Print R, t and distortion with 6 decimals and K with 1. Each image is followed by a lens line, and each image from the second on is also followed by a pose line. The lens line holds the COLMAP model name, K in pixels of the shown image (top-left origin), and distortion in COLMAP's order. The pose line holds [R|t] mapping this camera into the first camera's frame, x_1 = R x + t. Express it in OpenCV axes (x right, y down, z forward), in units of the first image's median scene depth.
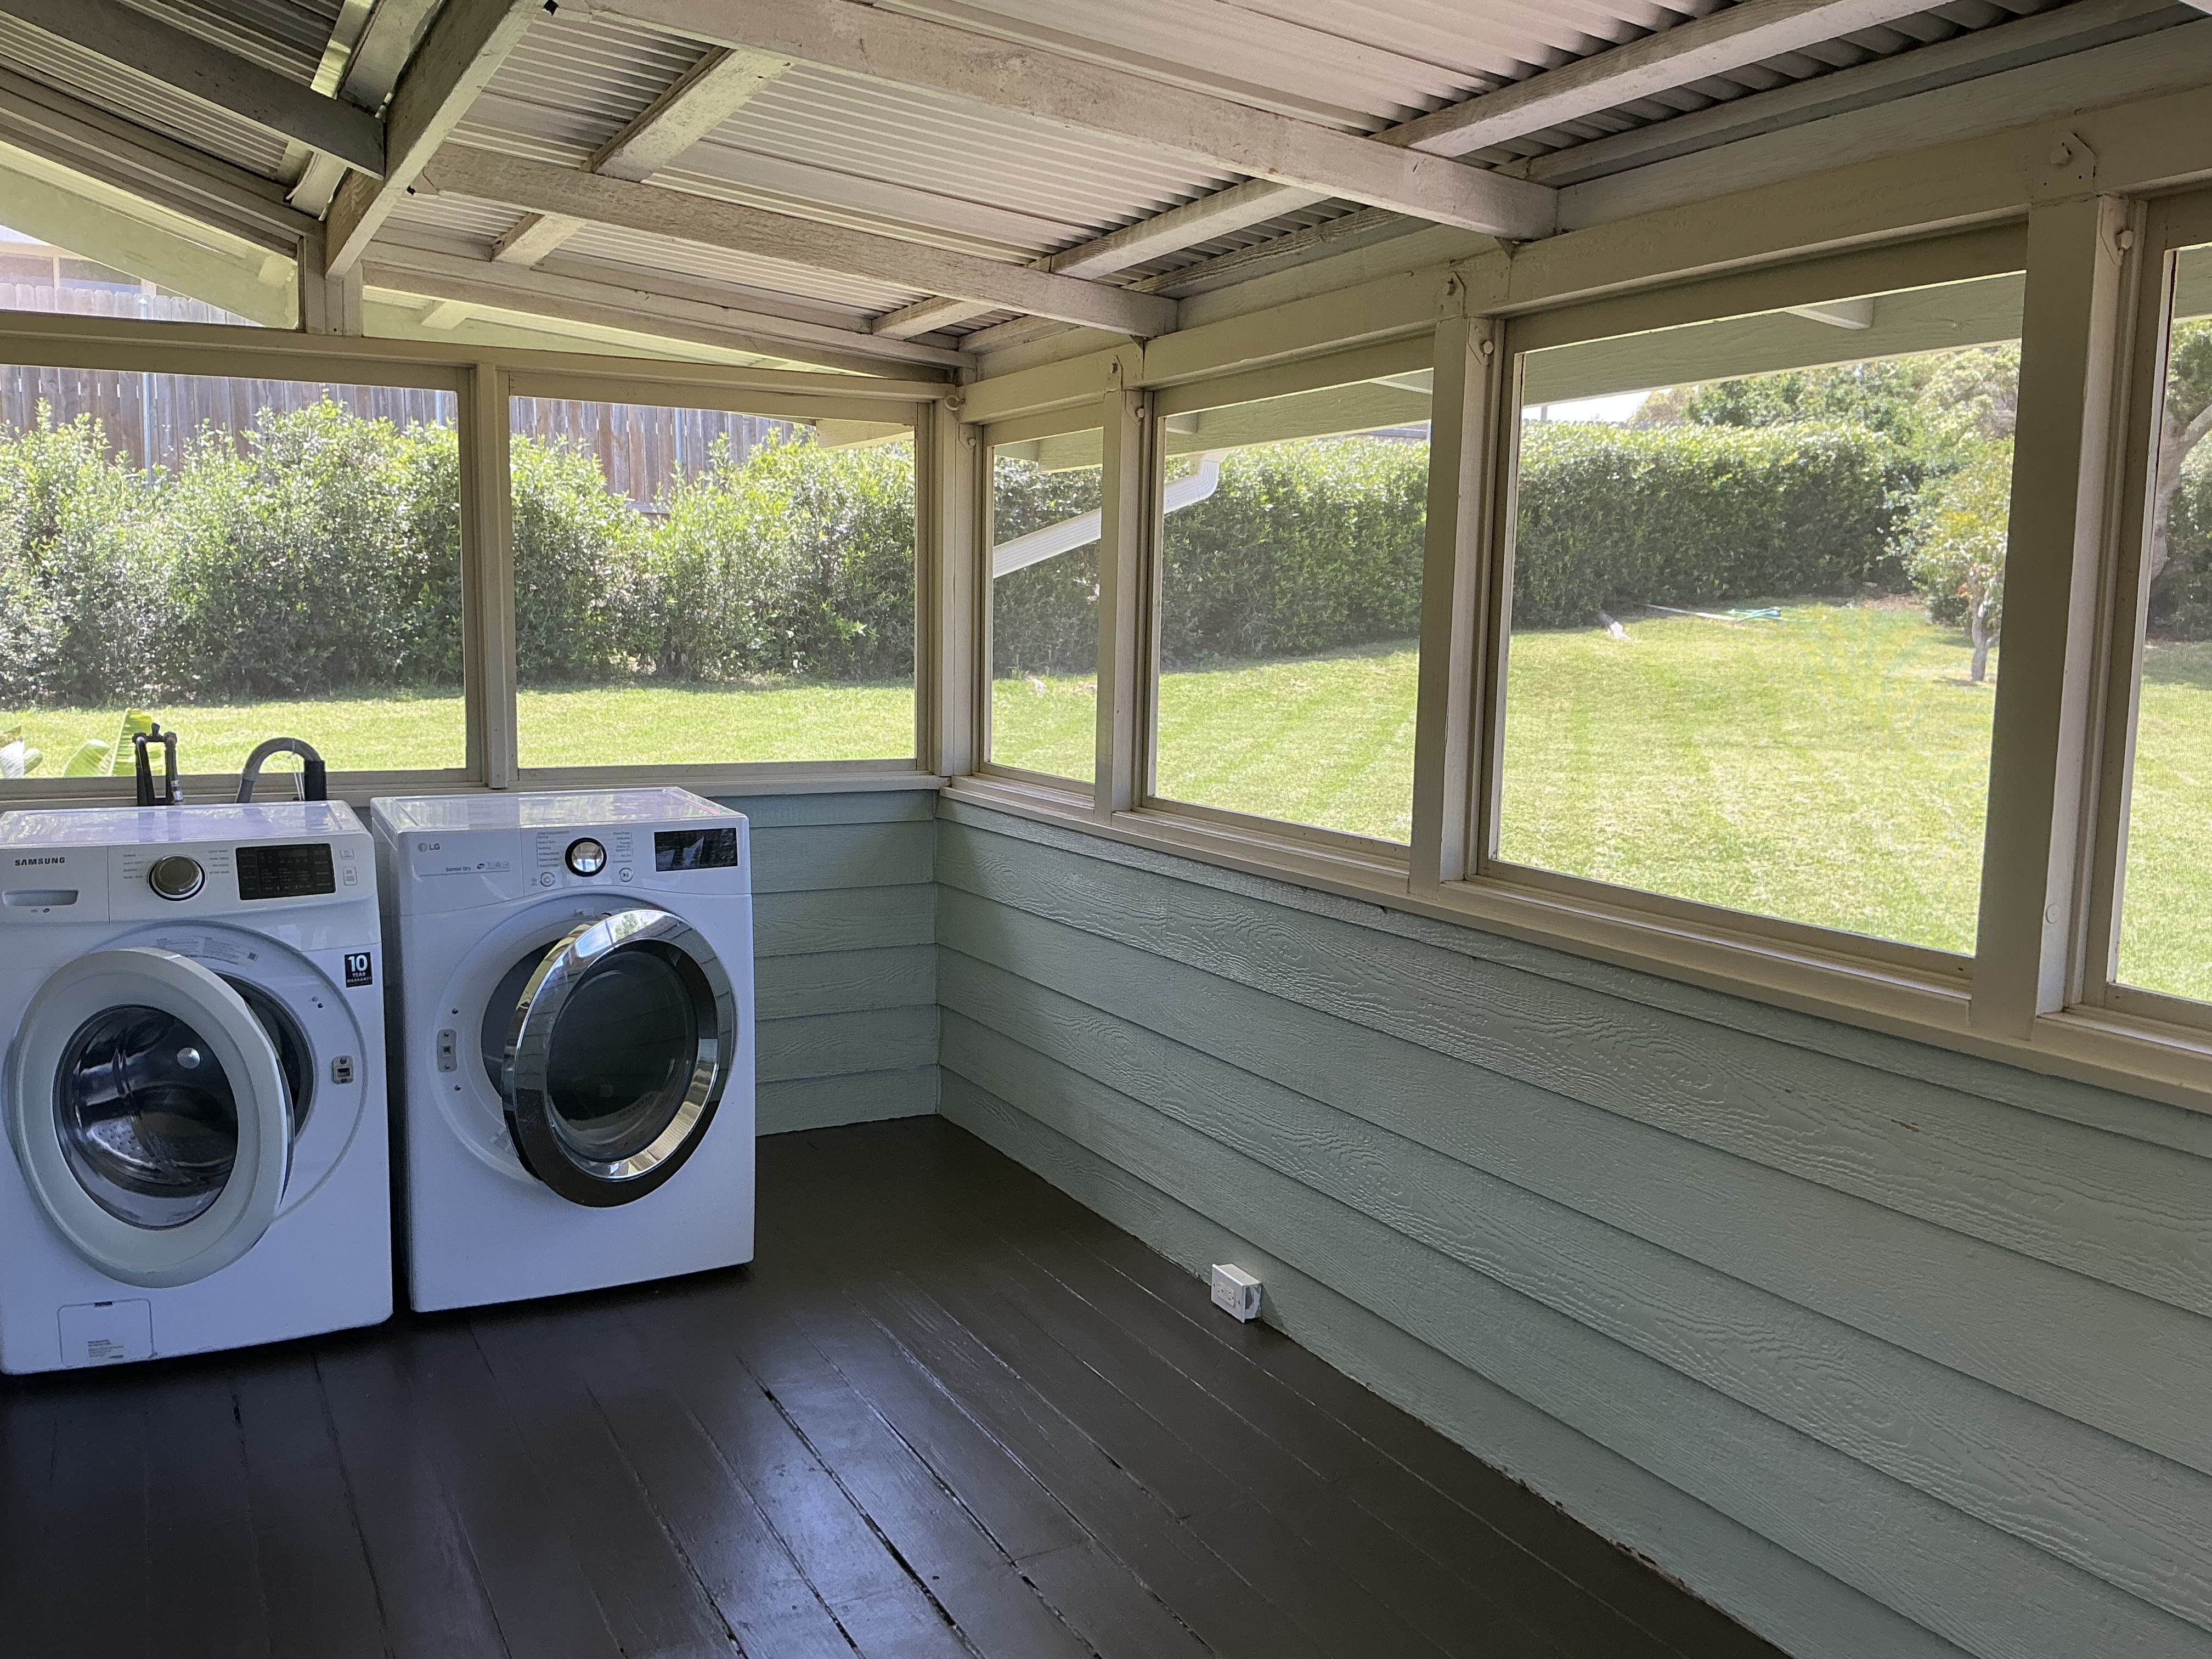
lens RADIAL K [[1819.3, 0, 1096.9], [0, 1819.3, 817.5], [0, 0, 1]] dist [0.107340, -0.205243]
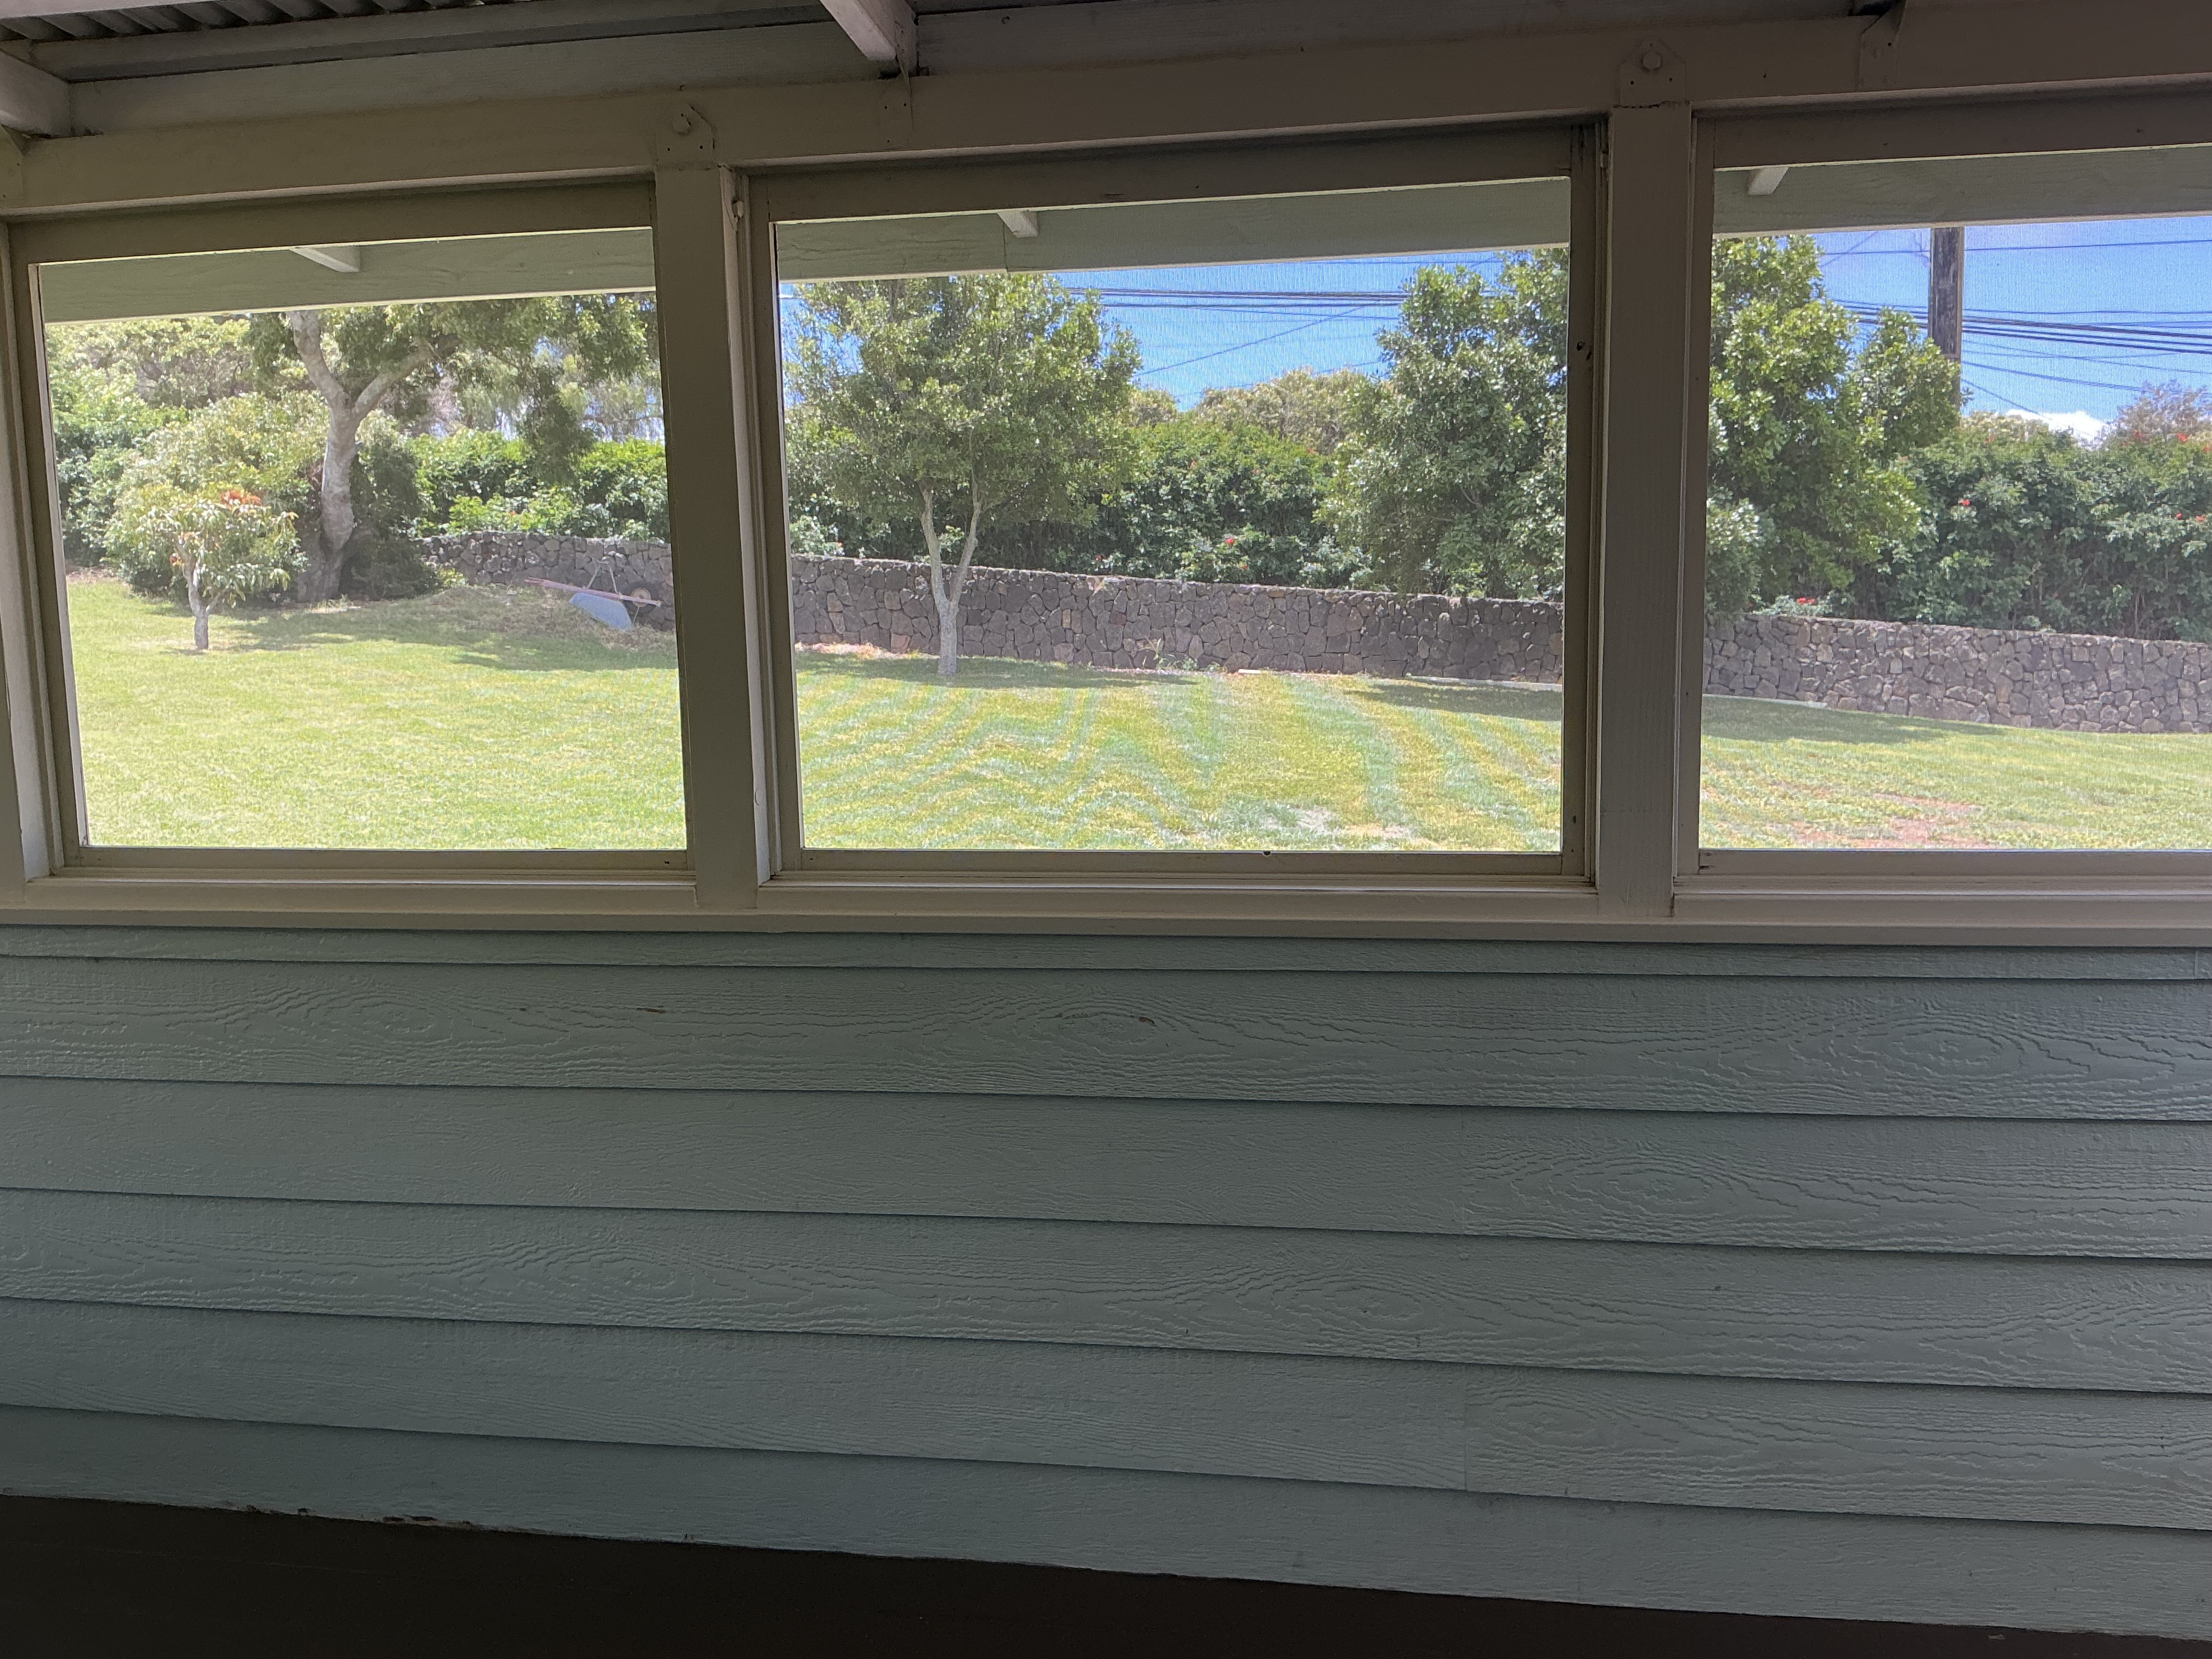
lens RADIAL K [[1819.3, 0, 1096.9], [0, 1819.3, 817.5], [0, 0, 1]] dist [0.107340, -0.205243]
pose [[0.620808, -0.137746, 0.771767, -0.183433], [0.124772, 0.989255, 0.076198, 0.003240], [-0.773970, 0.048991, 0.631324, 0.084638]]
